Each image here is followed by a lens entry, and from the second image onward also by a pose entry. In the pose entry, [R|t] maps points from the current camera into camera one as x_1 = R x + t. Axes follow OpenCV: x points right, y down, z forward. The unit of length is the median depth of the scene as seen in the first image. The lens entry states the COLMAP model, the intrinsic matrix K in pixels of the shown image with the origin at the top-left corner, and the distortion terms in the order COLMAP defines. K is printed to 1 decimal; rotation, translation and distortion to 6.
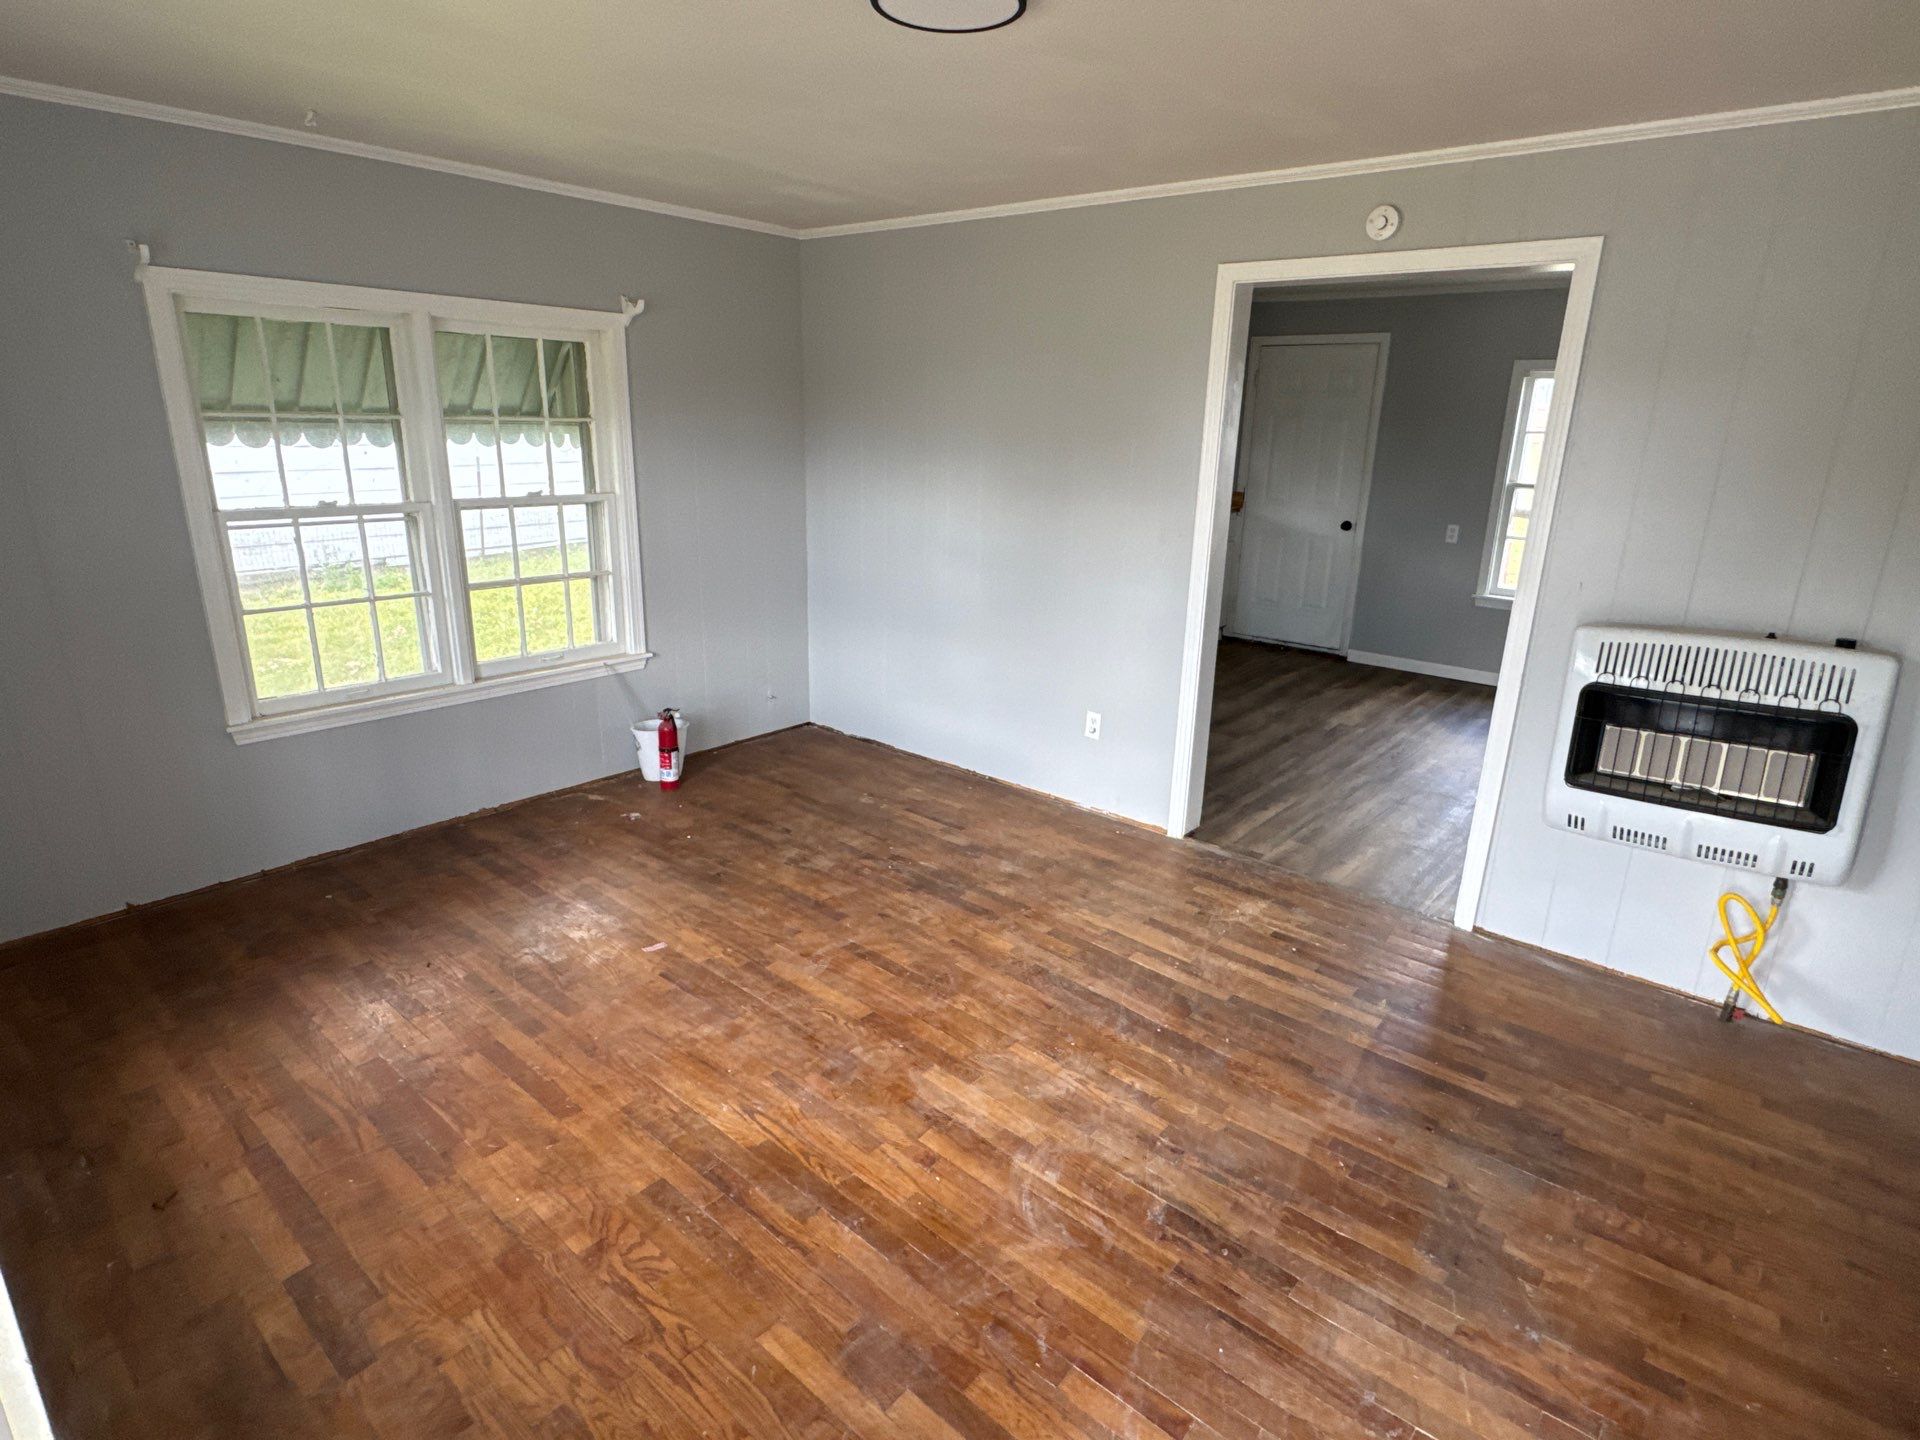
lens RADIAL K [[1022.3, 0, 959.0], [0, 1022.3, 728.2], [0, 0, 1]] dist [-0.000507, -0.000472]
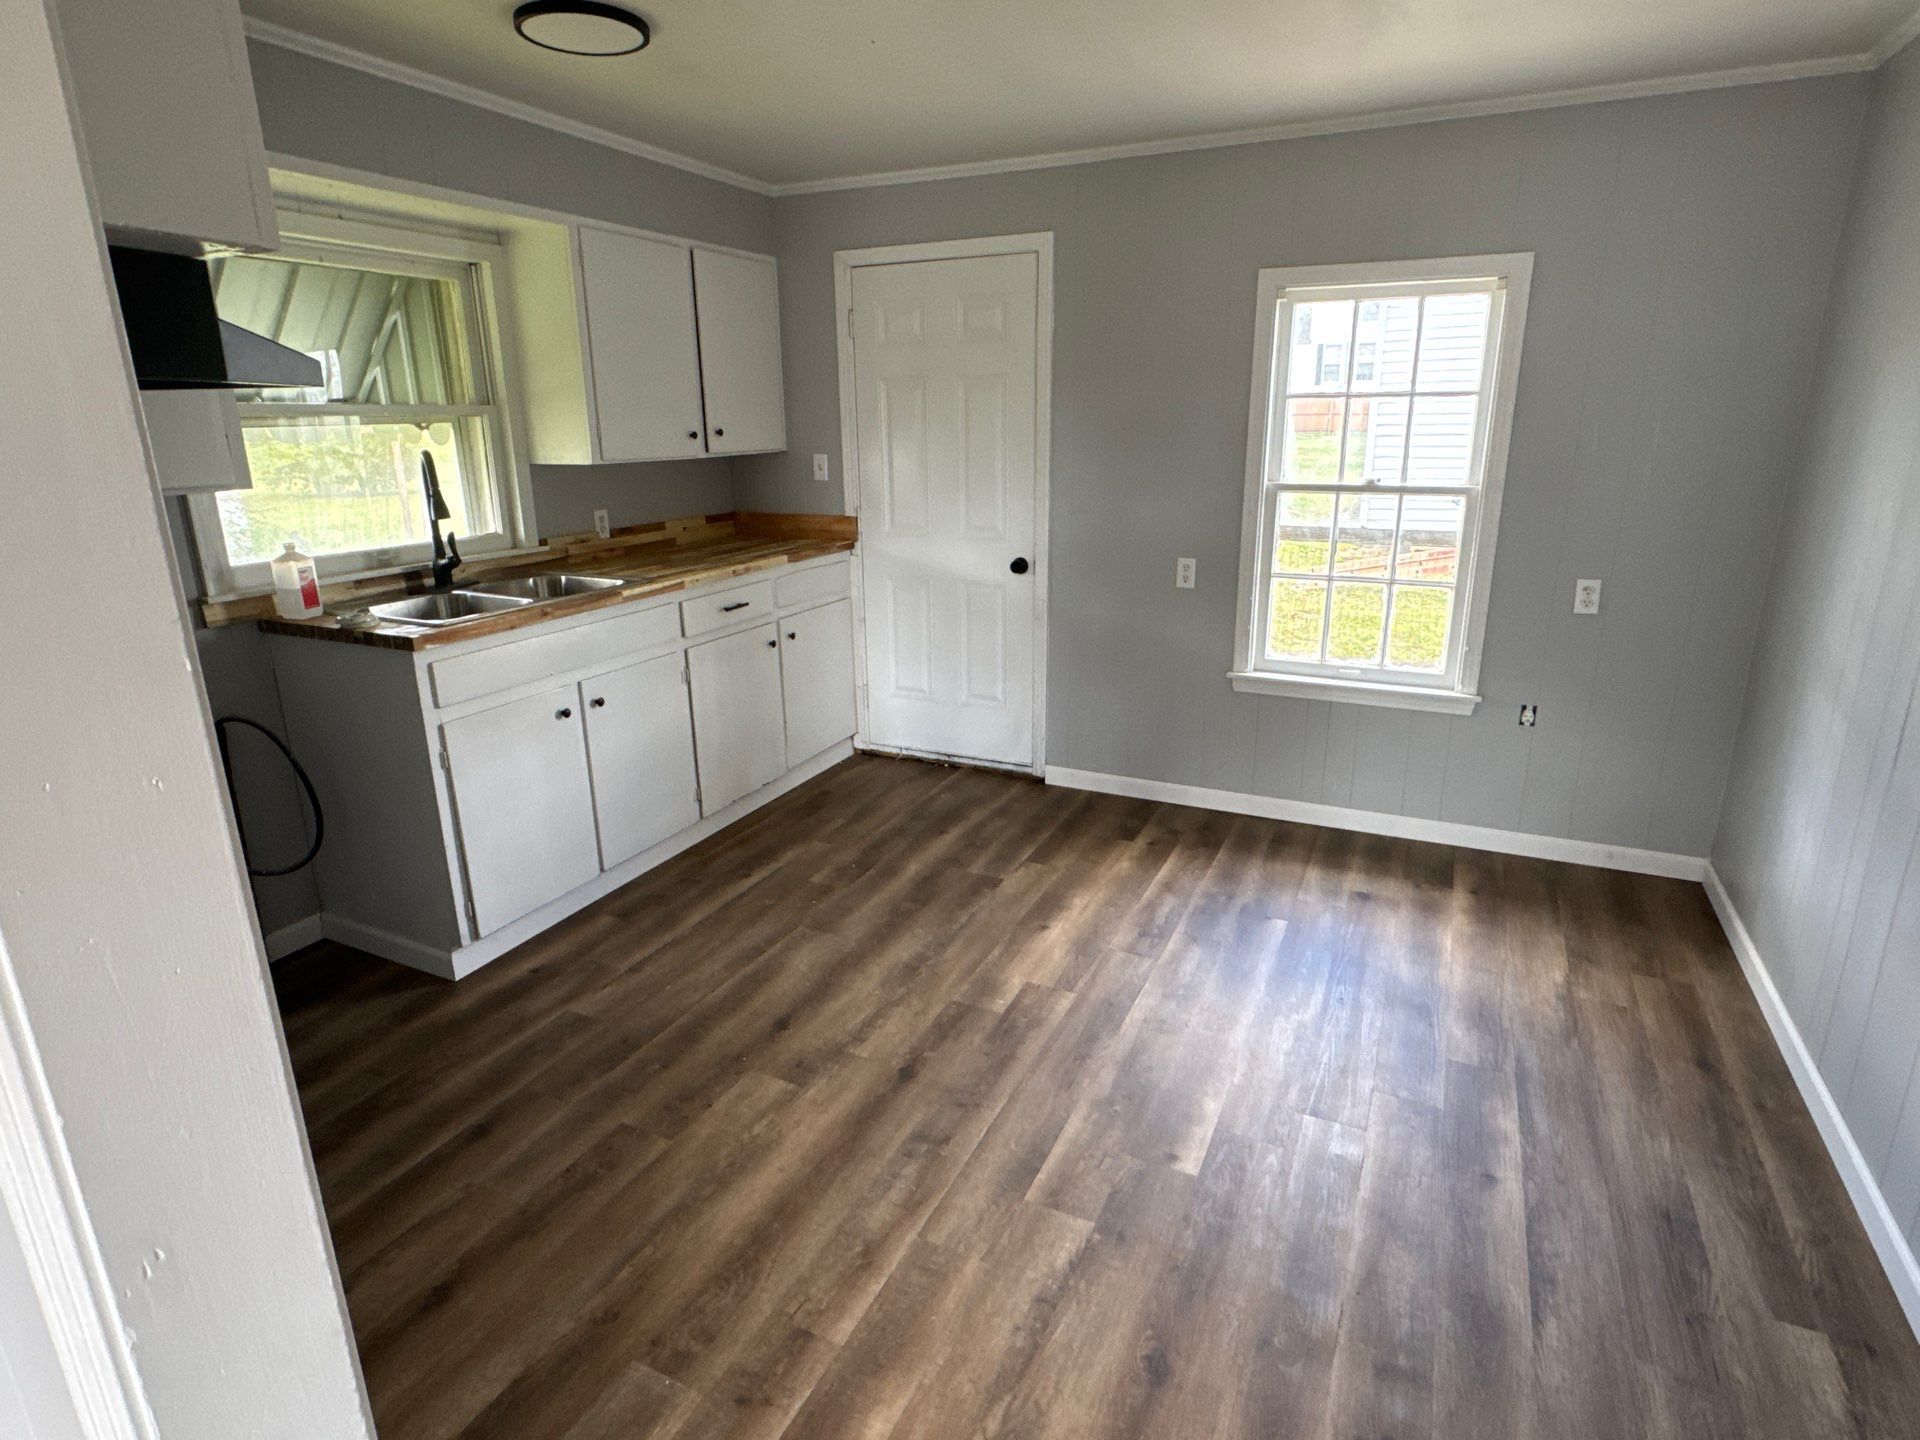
lens RADIAL K [[1022.3, 0, 962.2], [0, 1022.3, 711.2], [0, 0, 1]] dist [-0.000507, -0.000472]
pose [[0.967114, -0.099436, 0.234100, 0.225038], [0.103221, 0.994651, -0.003937, -0.129251], [-0.232456, 0.027972, 0.972205, 0.487760]]
